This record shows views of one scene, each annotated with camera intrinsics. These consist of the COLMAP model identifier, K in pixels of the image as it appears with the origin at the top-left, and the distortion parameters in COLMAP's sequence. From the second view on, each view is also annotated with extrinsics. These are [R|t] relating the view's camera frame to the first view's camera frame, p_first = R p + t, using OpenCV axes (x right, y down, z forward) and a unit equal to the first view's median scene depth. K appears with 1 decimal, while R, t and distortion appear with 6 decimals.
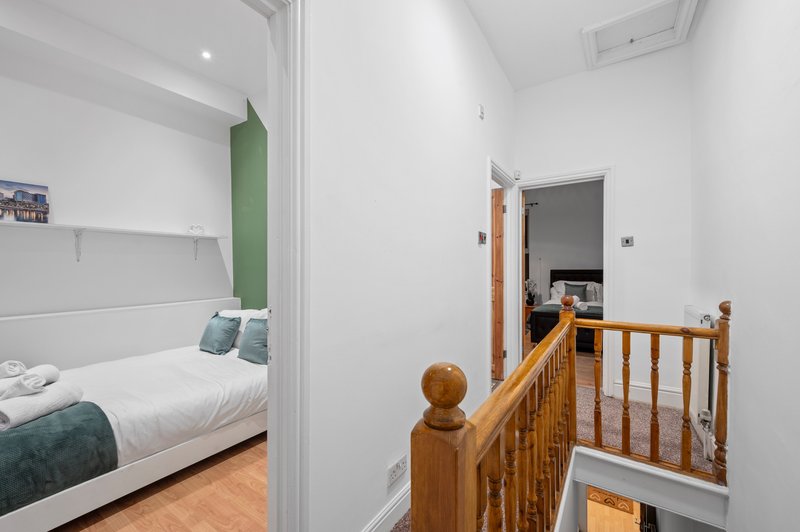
lens RADIAL K [[327.3, 0, 391.7], [0, 327.3, 267.1], [0, 0, 1]] dist [-0.001148, -0.000326]
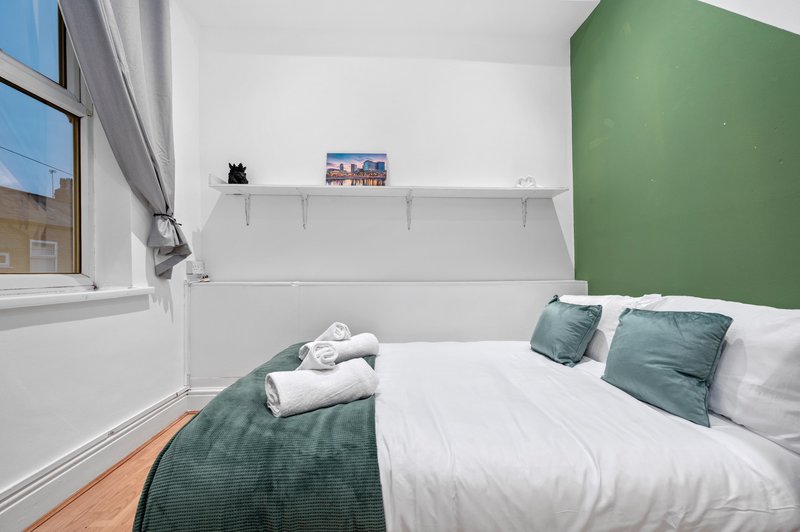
lens RADIAL K [[327.3, 0, 391.7], [0, 327.3, 267.1], [0, 0, 1]] dist [-0.001148, -0.000326]
pose [[0.611138, 0.001926, -0.791522, -0.275105], [-0.002519, 0.999997, 0.000488, 0.101849], [0.791520, 0.001696, 0.611141, 0.433819]]
